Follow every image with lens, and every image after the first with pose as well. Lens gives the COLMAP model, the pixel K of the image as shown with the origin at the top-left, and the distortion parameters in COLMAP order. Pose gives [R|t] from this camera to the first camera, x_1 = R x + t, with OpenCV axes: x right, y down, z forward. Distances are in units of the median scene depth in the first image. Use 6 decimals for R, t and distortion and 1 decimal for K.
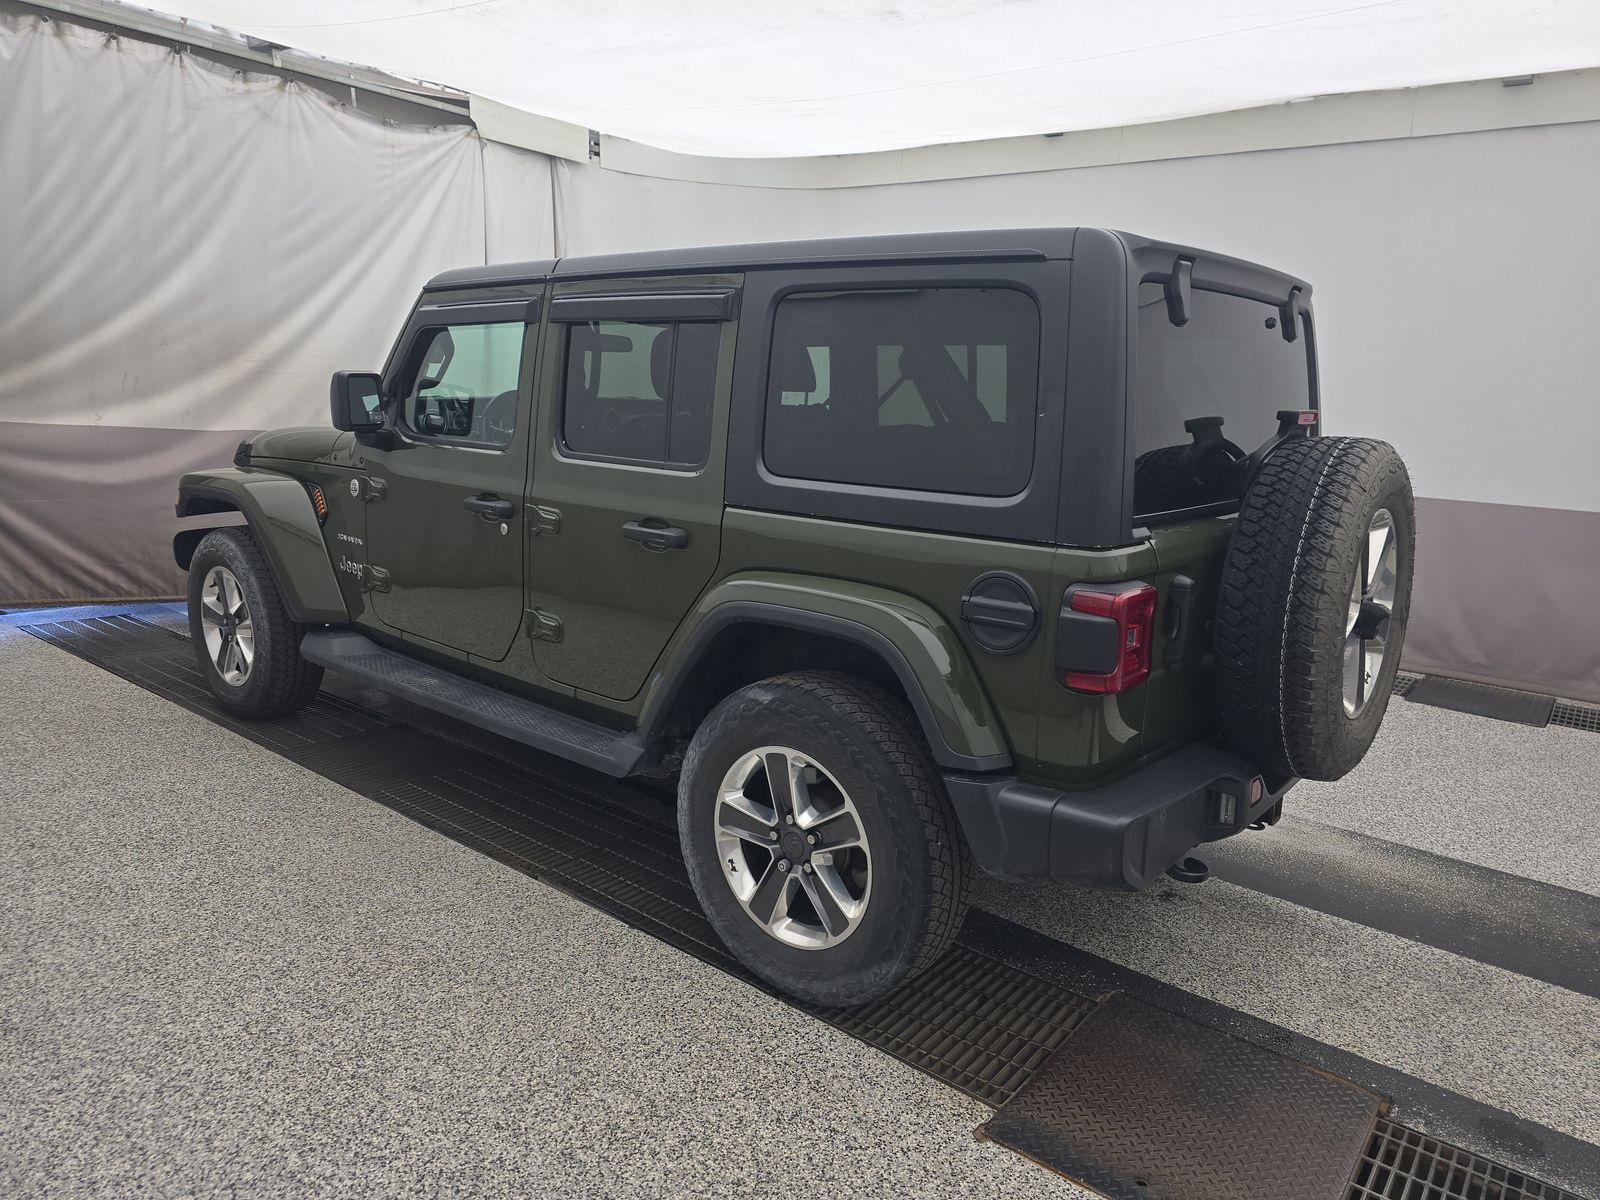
lens RADIAL K [[1073.0, 0, 808.1], [0, 1073.0, 600.1], [0, 0, 1]] dist [0.042978, -0.027901]
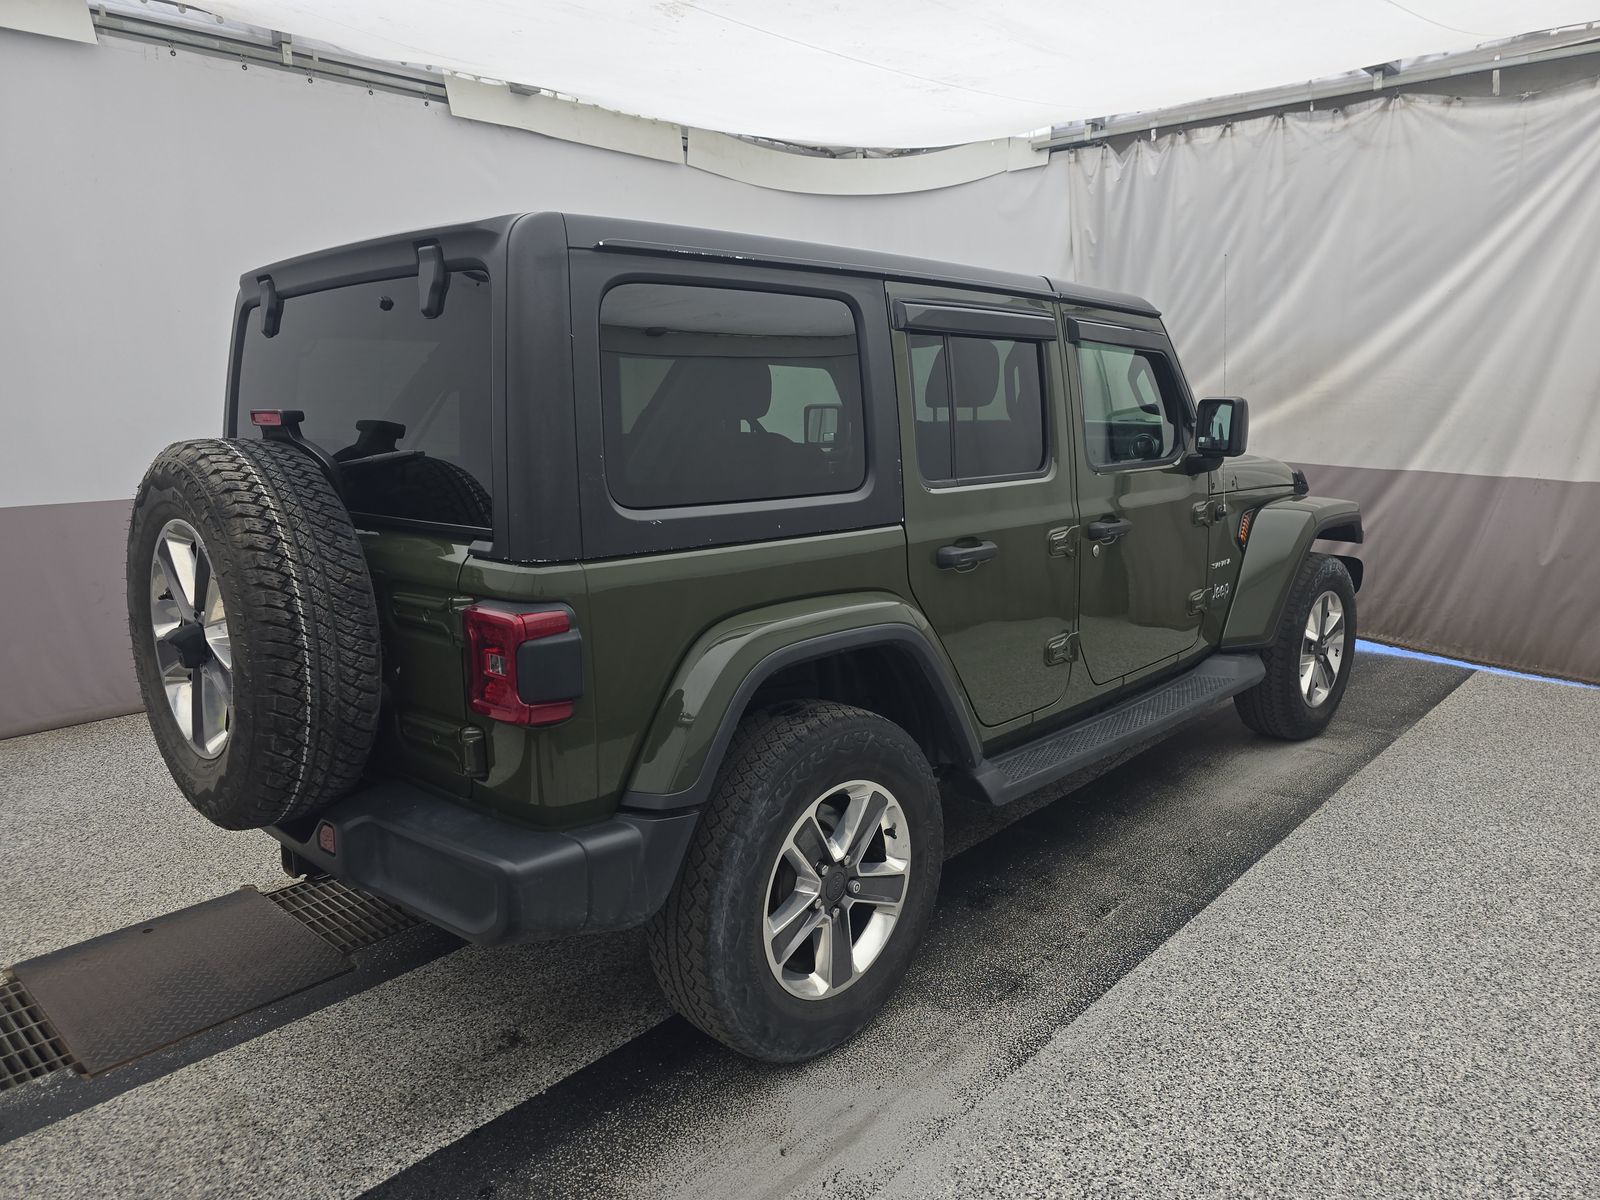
lens RADIAL K [[1073.0, 0, 808.1], [0, 1073.0, 600.1], [0, 0, 1]] dist [0.042978, -0.027901]
pose [[-0.071431, 0.150200, -0.986072, 0.594020], [-0.198841, 0.966610, 0.161639, -0.113898], [0.977425, 0.207617, -0.039180, 0.670797]]
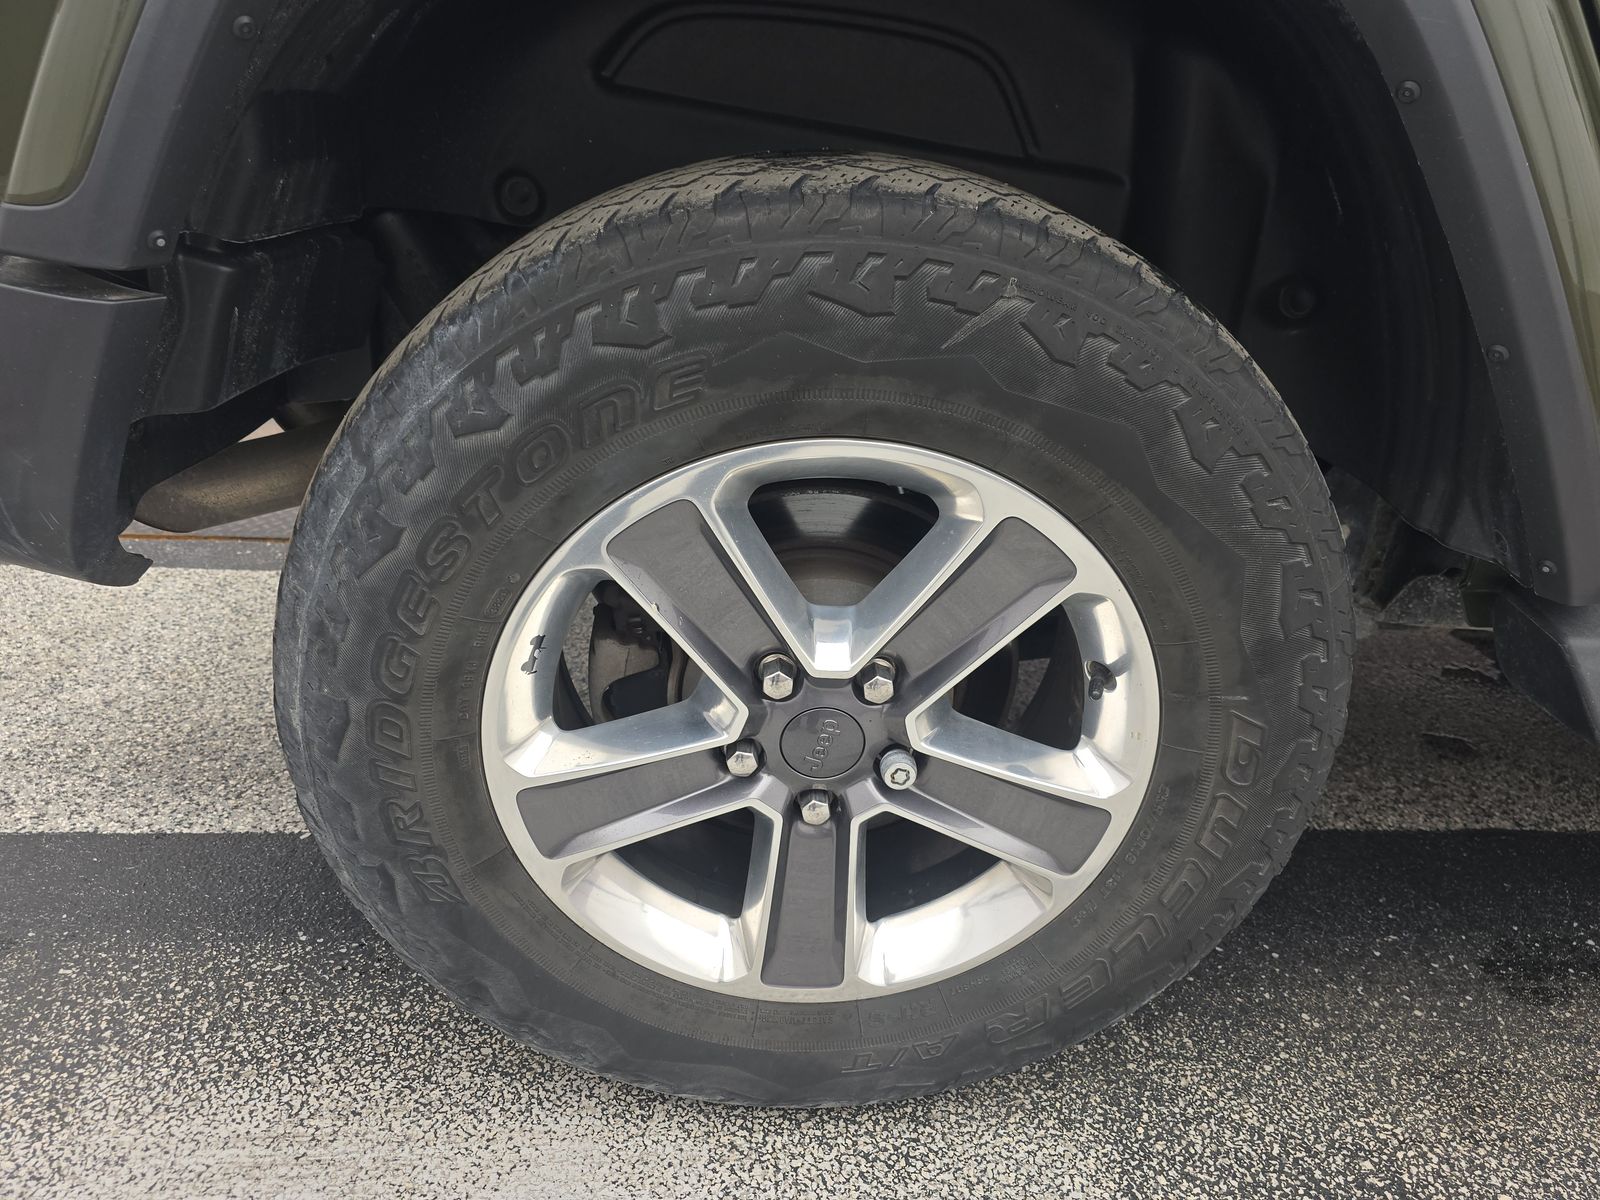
lens RADIAL K [[1073.0, 0, 808.1], [0, 1073.0, 600.1], [0, 0, 1]] dist [0.042978, -0.027901]
pose [[-0.744603, 0.229439, -0.626837, 0.275016], [-0.221226, 0.801174, 0.556039, -0.031166], [0.629782, 0.552701, -0.545799, 0.754187]]
